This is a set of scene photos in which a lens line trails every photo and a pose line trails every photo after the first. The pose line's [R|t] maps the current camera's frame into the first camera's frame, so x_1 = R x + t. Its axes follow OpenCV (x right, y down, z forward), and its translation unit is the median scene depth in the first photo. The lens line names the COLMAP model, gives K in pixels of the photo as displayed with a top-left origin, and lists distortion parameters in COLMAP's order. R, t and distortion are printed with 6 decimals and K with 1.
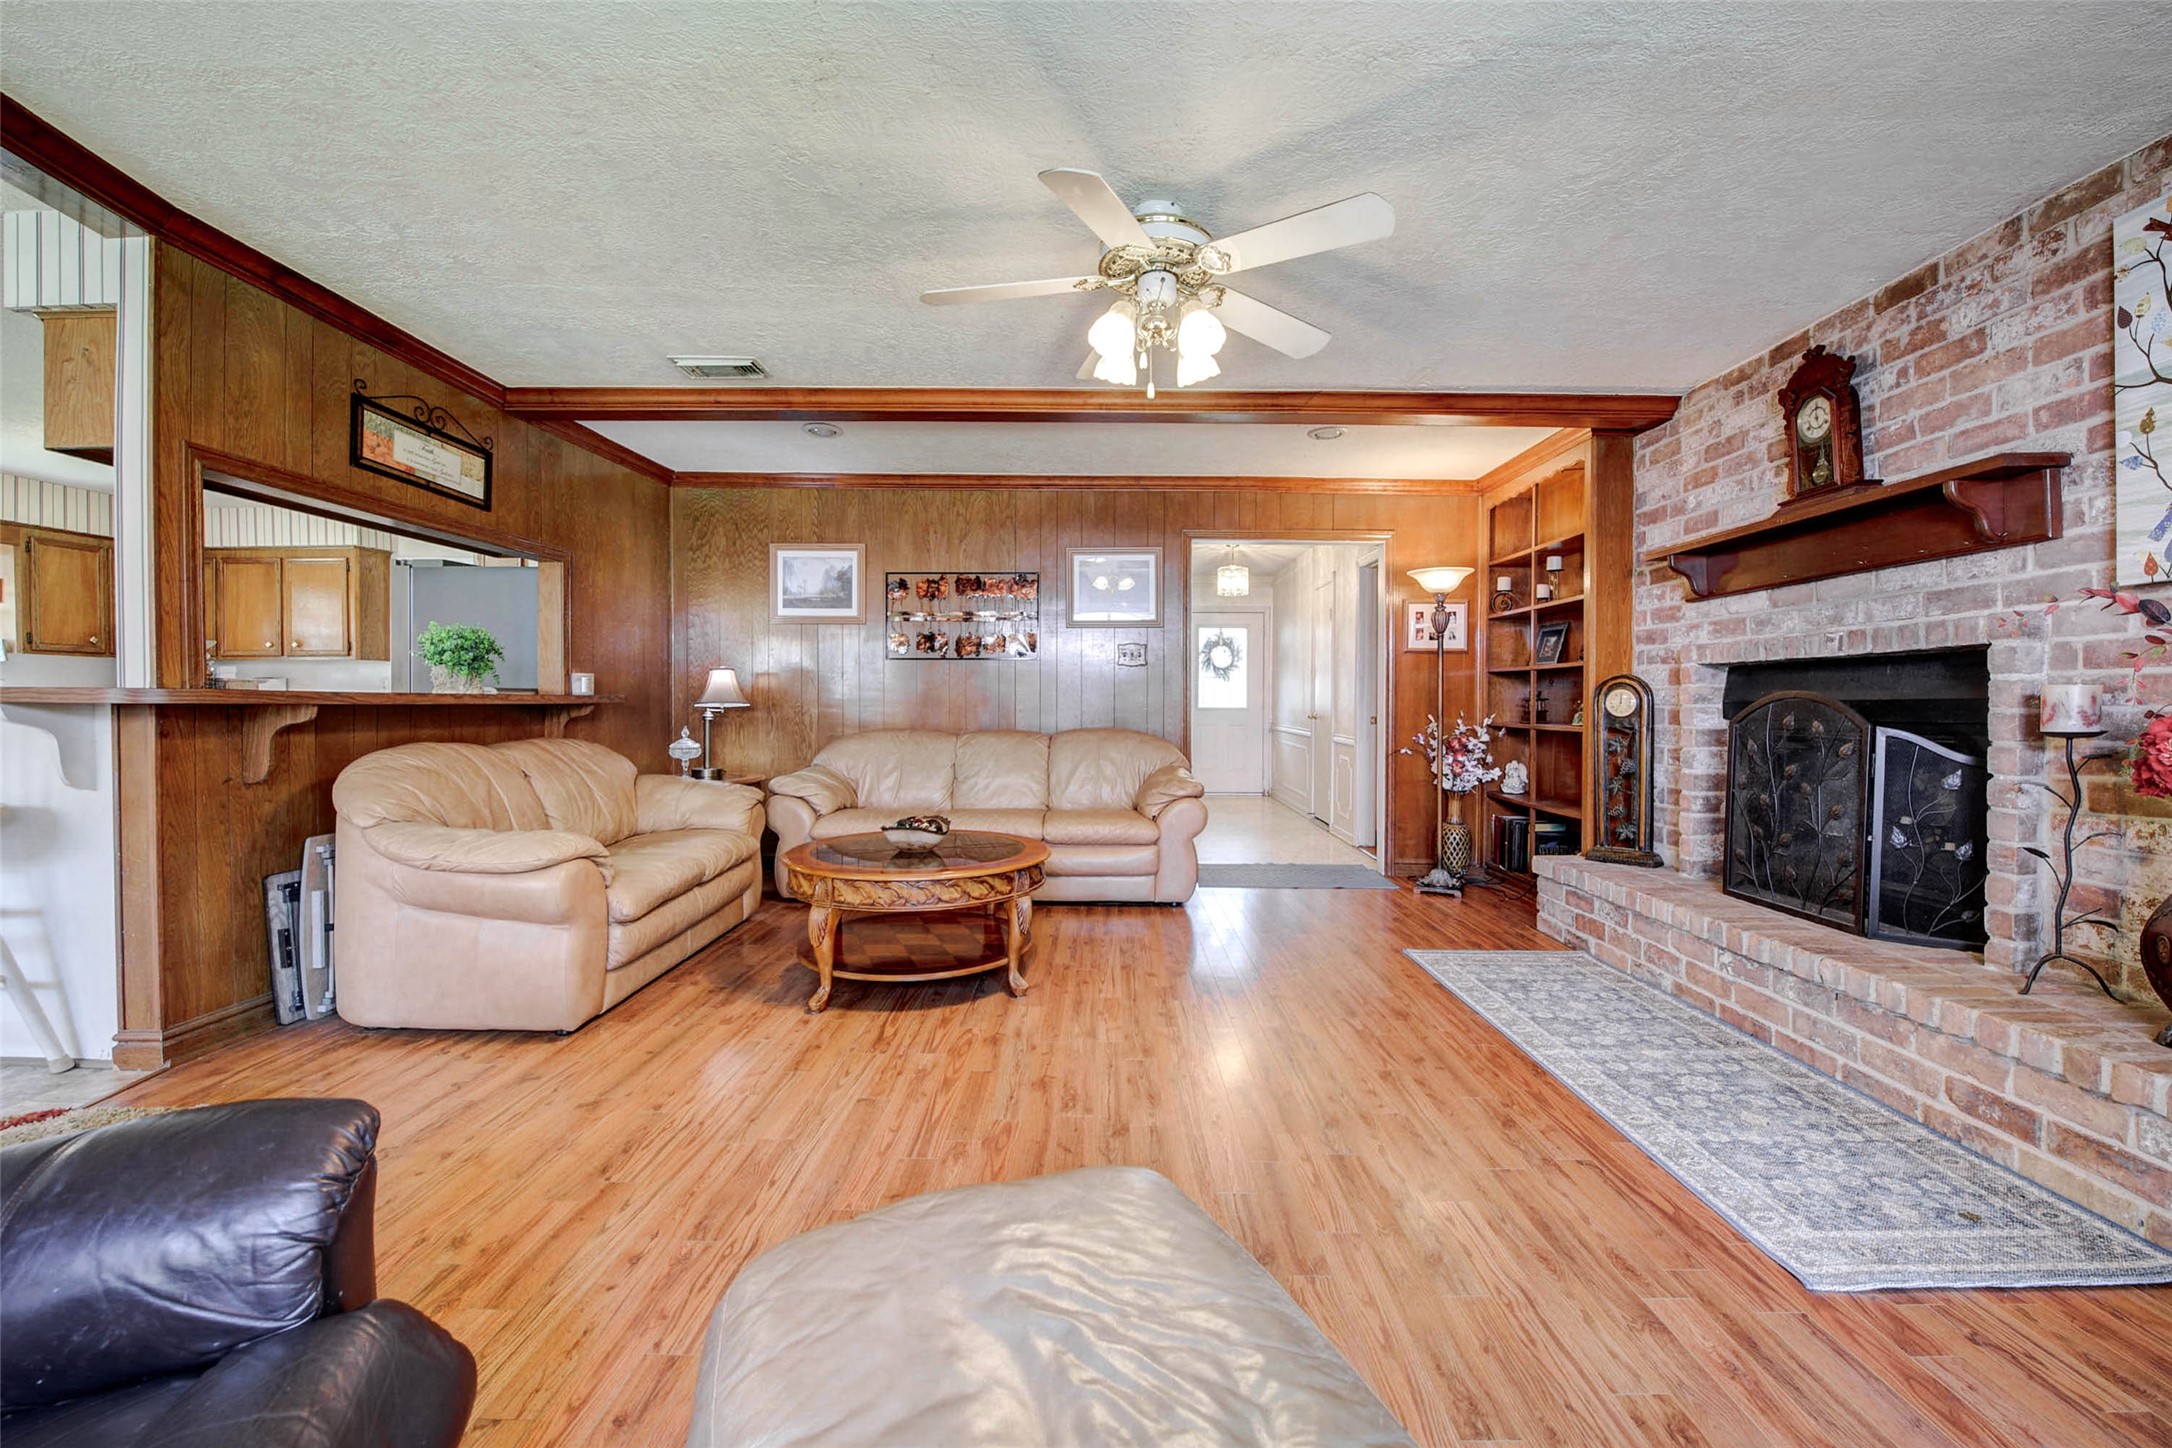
lens RADIAL K [[869.4, 0, 1095.9], [0, 869.4, 713.2], [0, 0, 1]] dist [-0.018421, -0.001207]
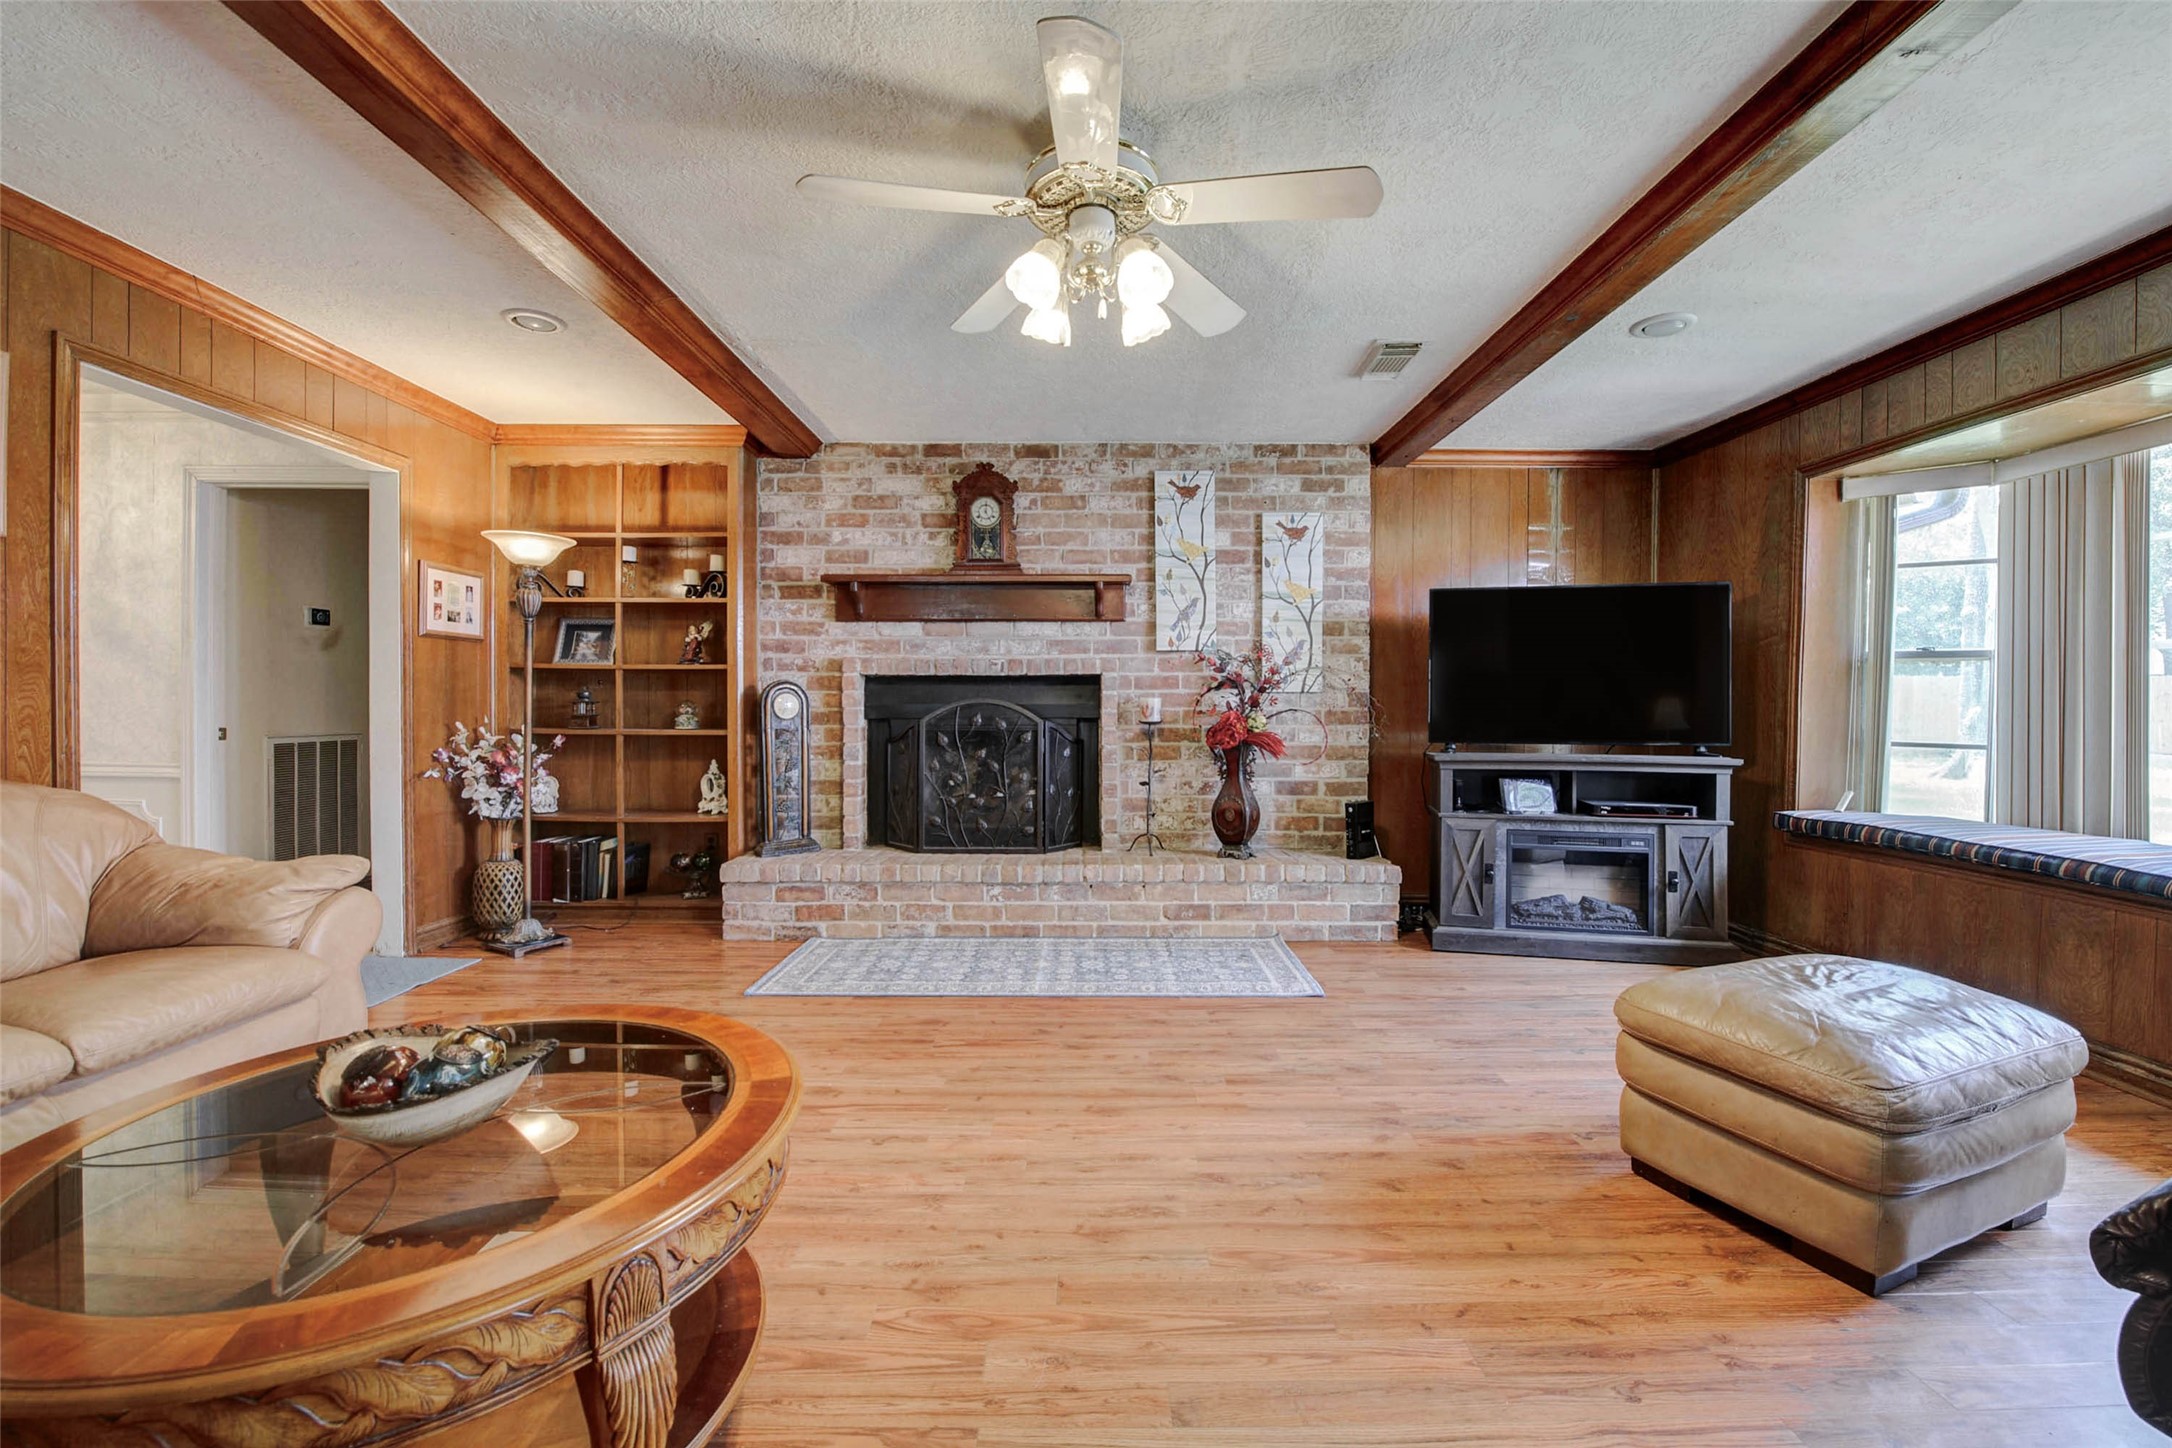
lens RADIAL K [[869.4, 0, 1094.6], [0, 869.4, 716.0], [0, 0, 1]] dist [-0.018421, -0.001207]
pose [[-0.013554, -0.017698, 0.999752, -0.579440], [0.009680, 0.999794, 0.017830, -0.018113], [-0.999861, 0.009920, -0.013380, 0.745573]]
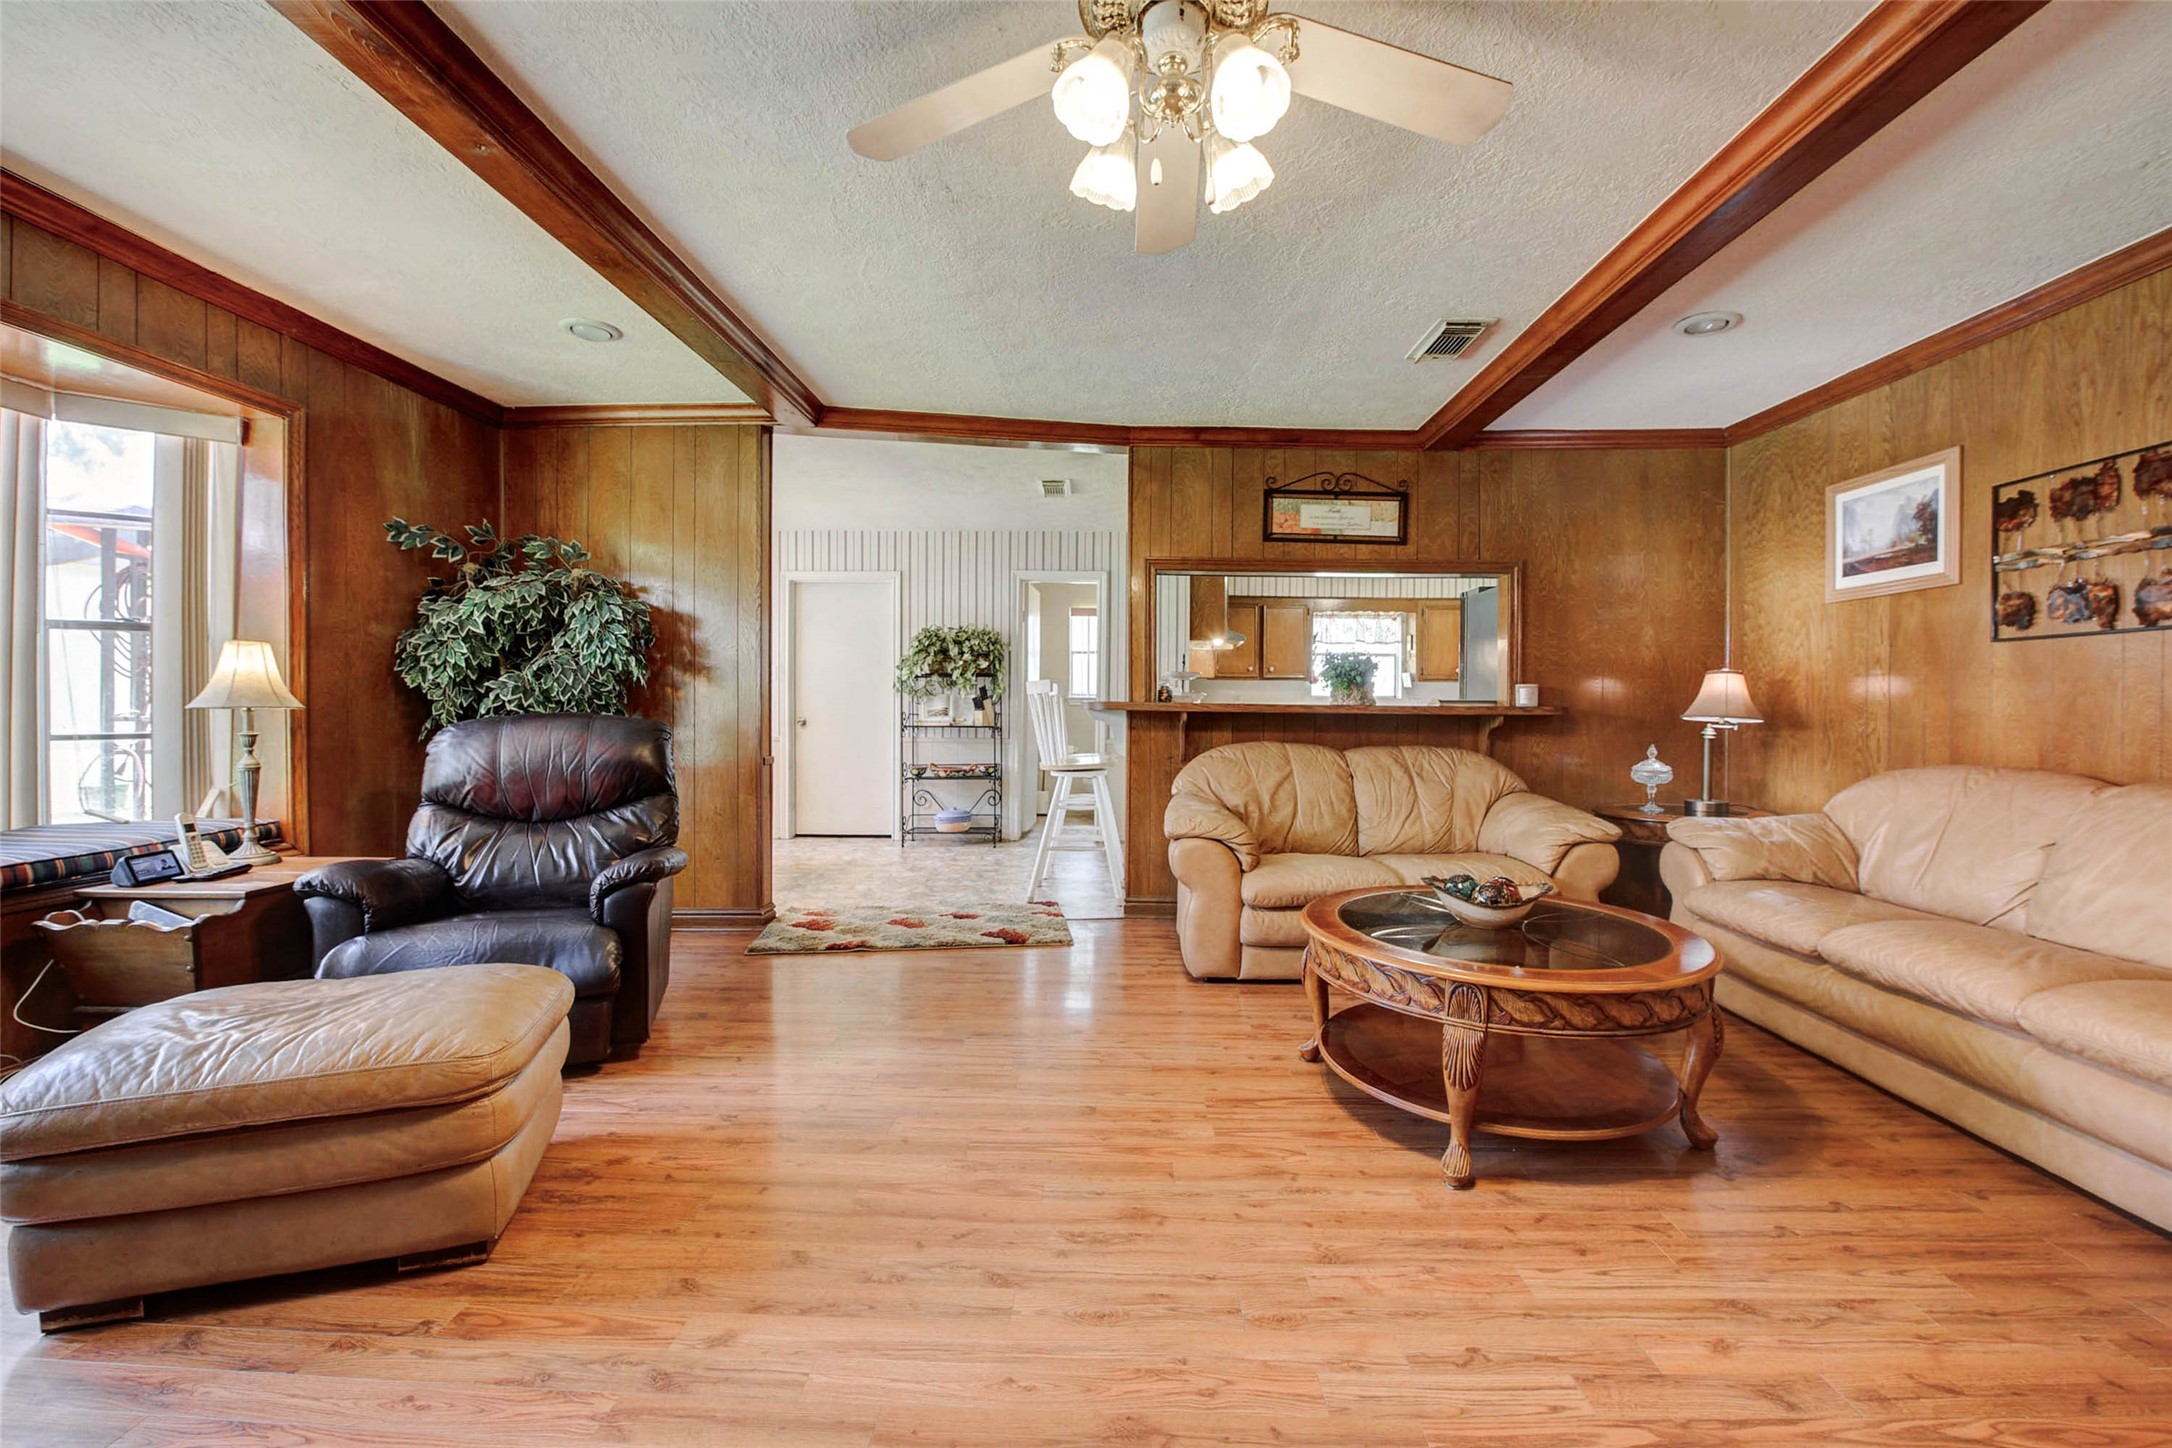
lens RADIAL K [[869.4, 0, 1108.6], [0, 869.4, 705.3], [0, 0, 1]] dist [-0.018421, -0.001207]
pose [[-0.006436, -0.006422, -0.999959, 0.508796], [-0.023322, 0.999708, -0.006270, -0.006888], [0.999707, 0.023281, -0.006584, 0.713864]]
